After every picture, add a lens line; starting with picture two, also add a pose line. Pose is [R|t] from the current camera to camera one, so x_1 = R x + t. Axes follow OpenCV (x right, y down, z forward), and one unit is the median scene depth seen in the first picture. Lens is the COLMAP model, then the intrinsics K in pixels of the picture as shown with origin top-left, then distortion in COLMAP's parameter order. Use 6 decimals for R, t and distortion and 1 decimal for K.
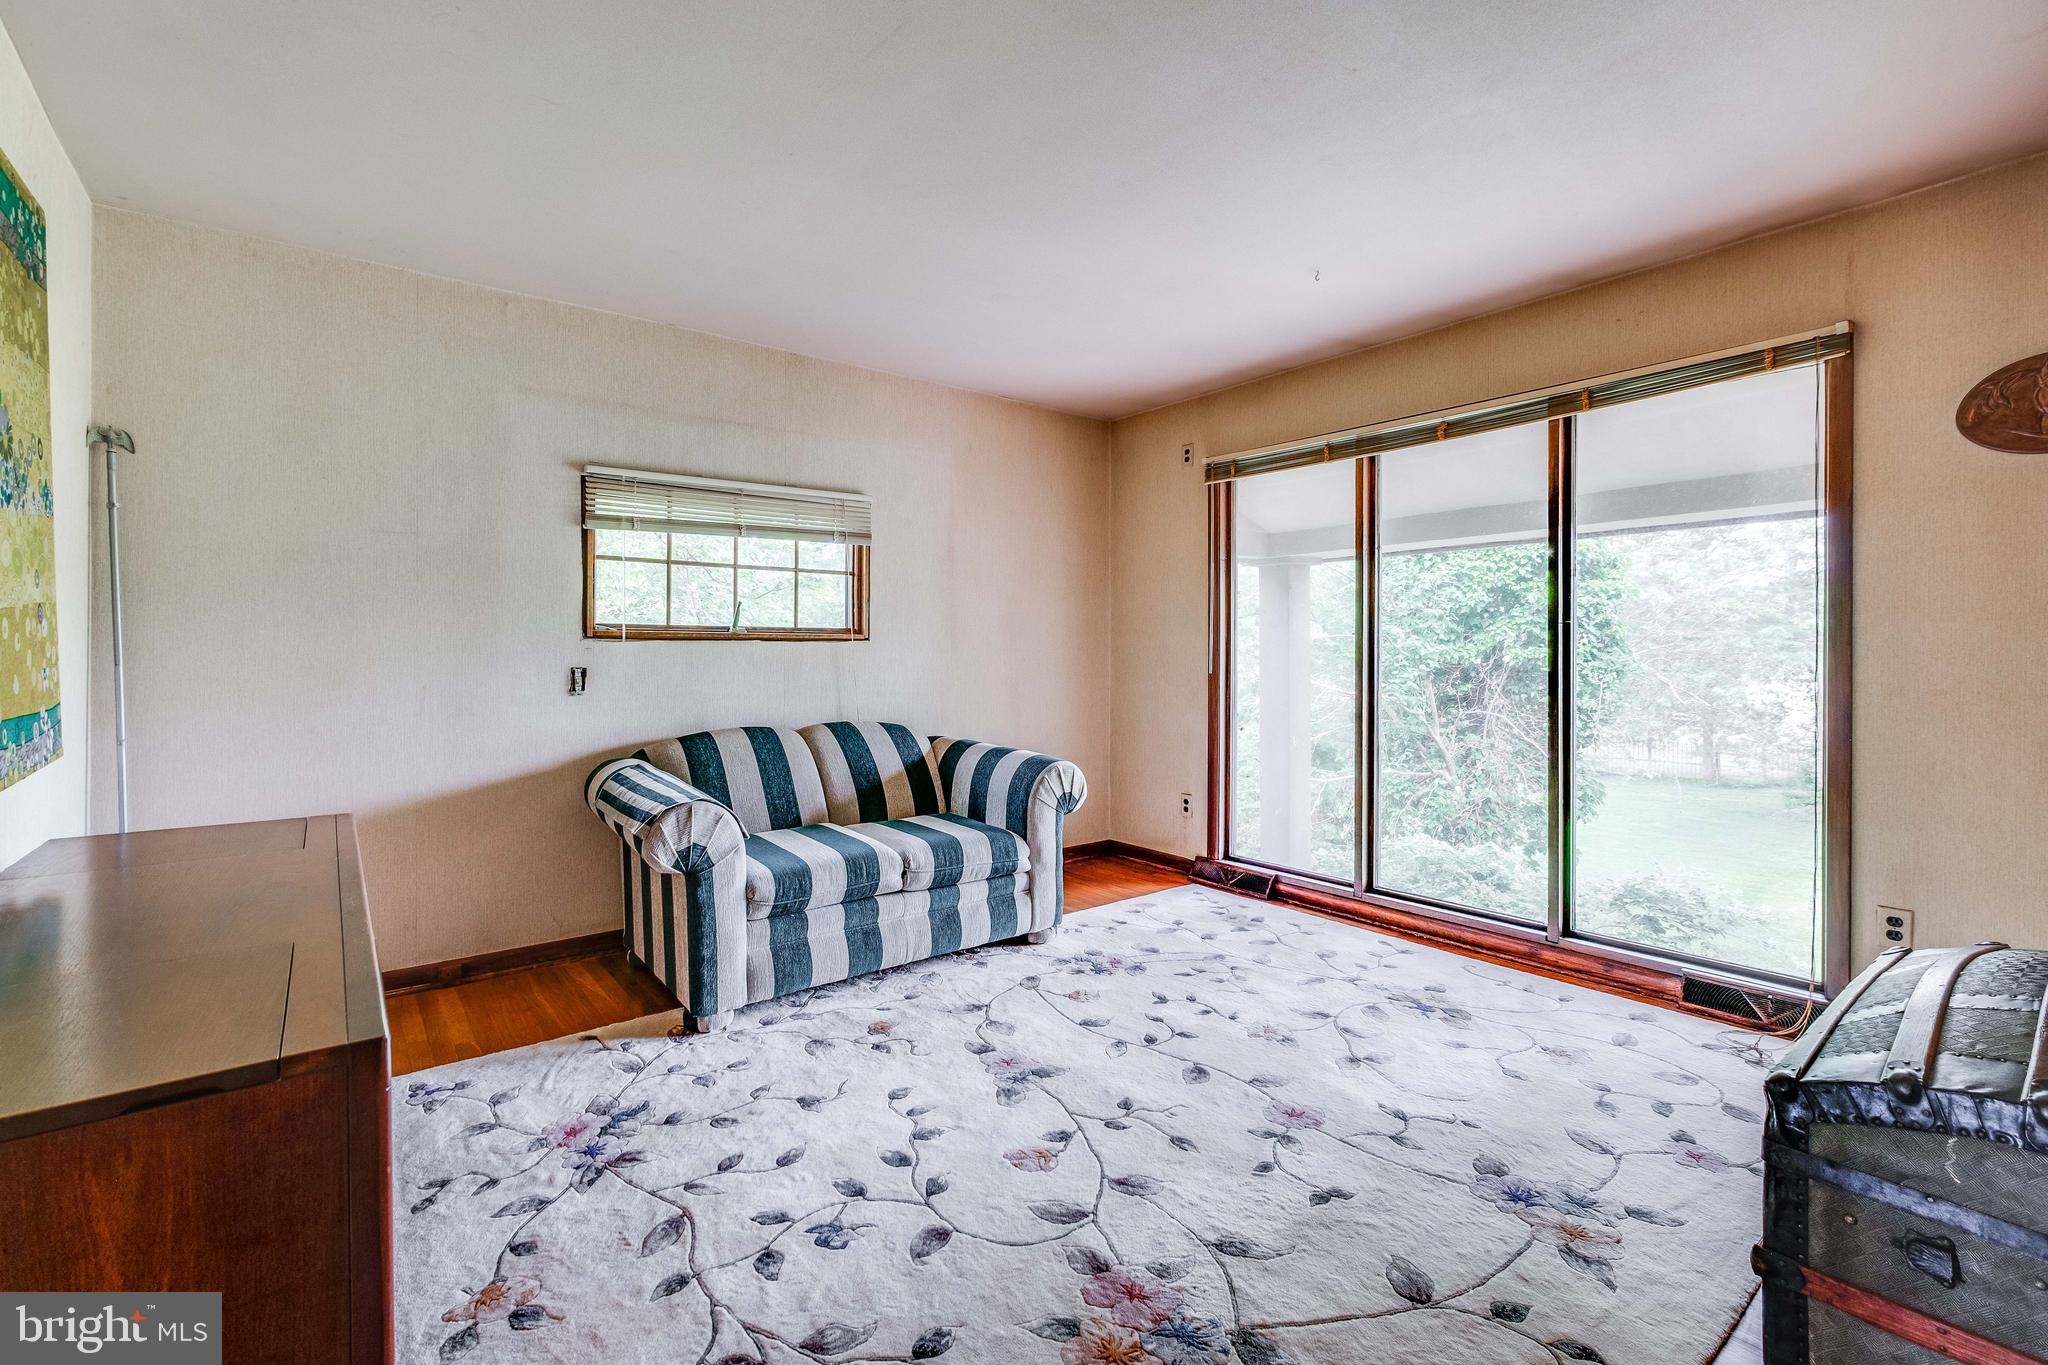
lens RADIAL K [[910.0, 0, 1024.8], [0, 910.0, 669.7], [0, 0, 1]] dist [-0.002452, -0.000708]
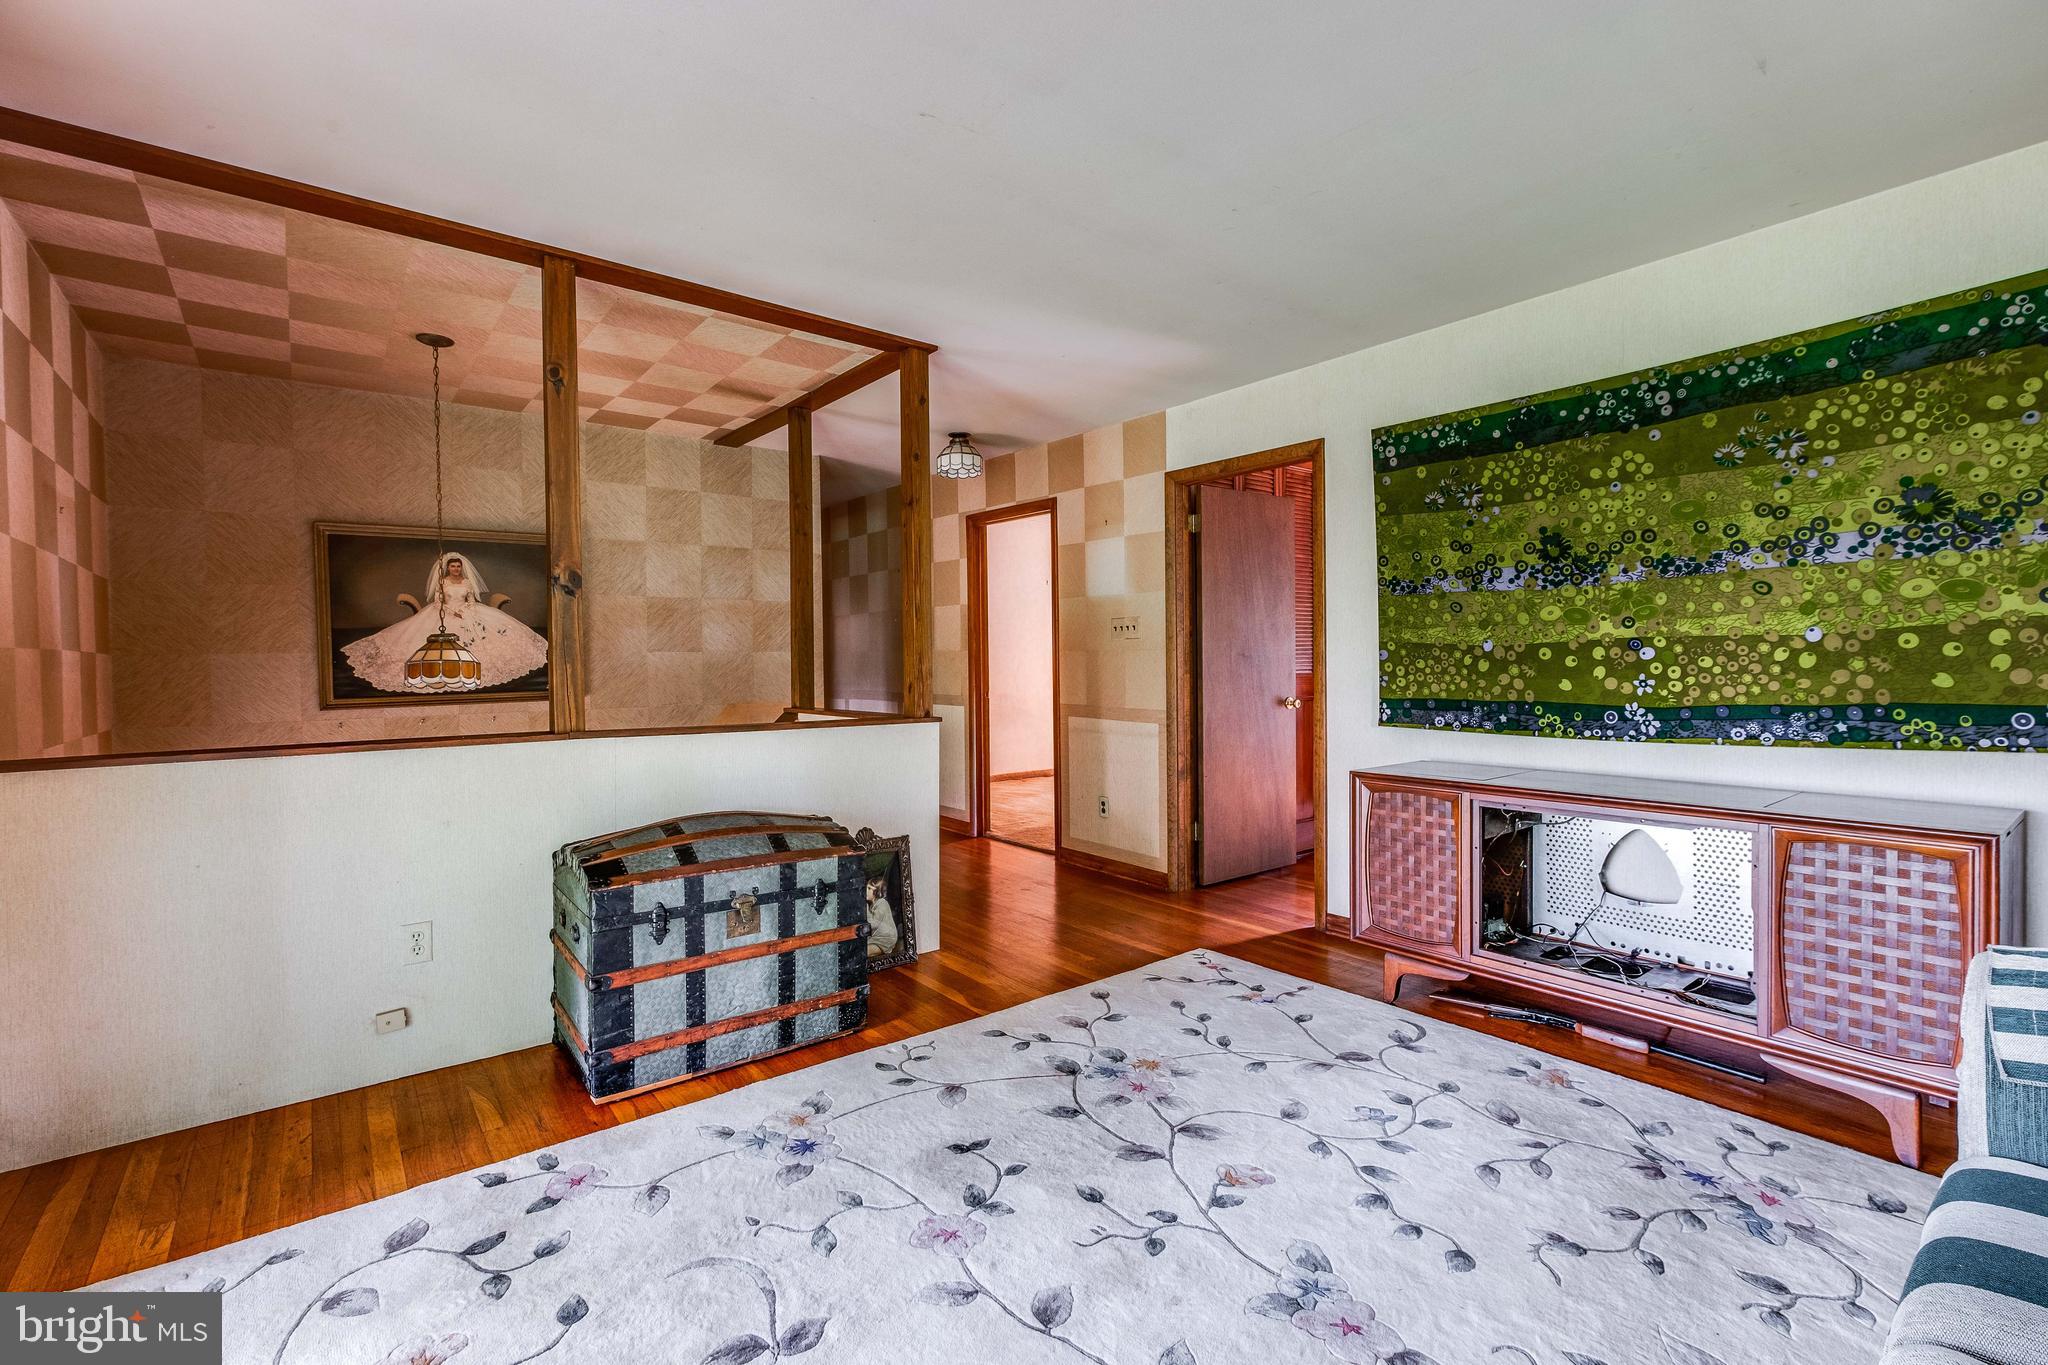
lens RADIAL K [[910.0, 0, 1025.2], [0, 910.0, 674.2], [0, 0, 1]] dist [-0.002452, -0.000708]
pose [[-0.999900, 0.011637, -0.008081, 0.263225], [0.011312, 0.999169, 0.039163, -0.054855], [0.008530, 0.039067, -0.999200, 2.082986]]
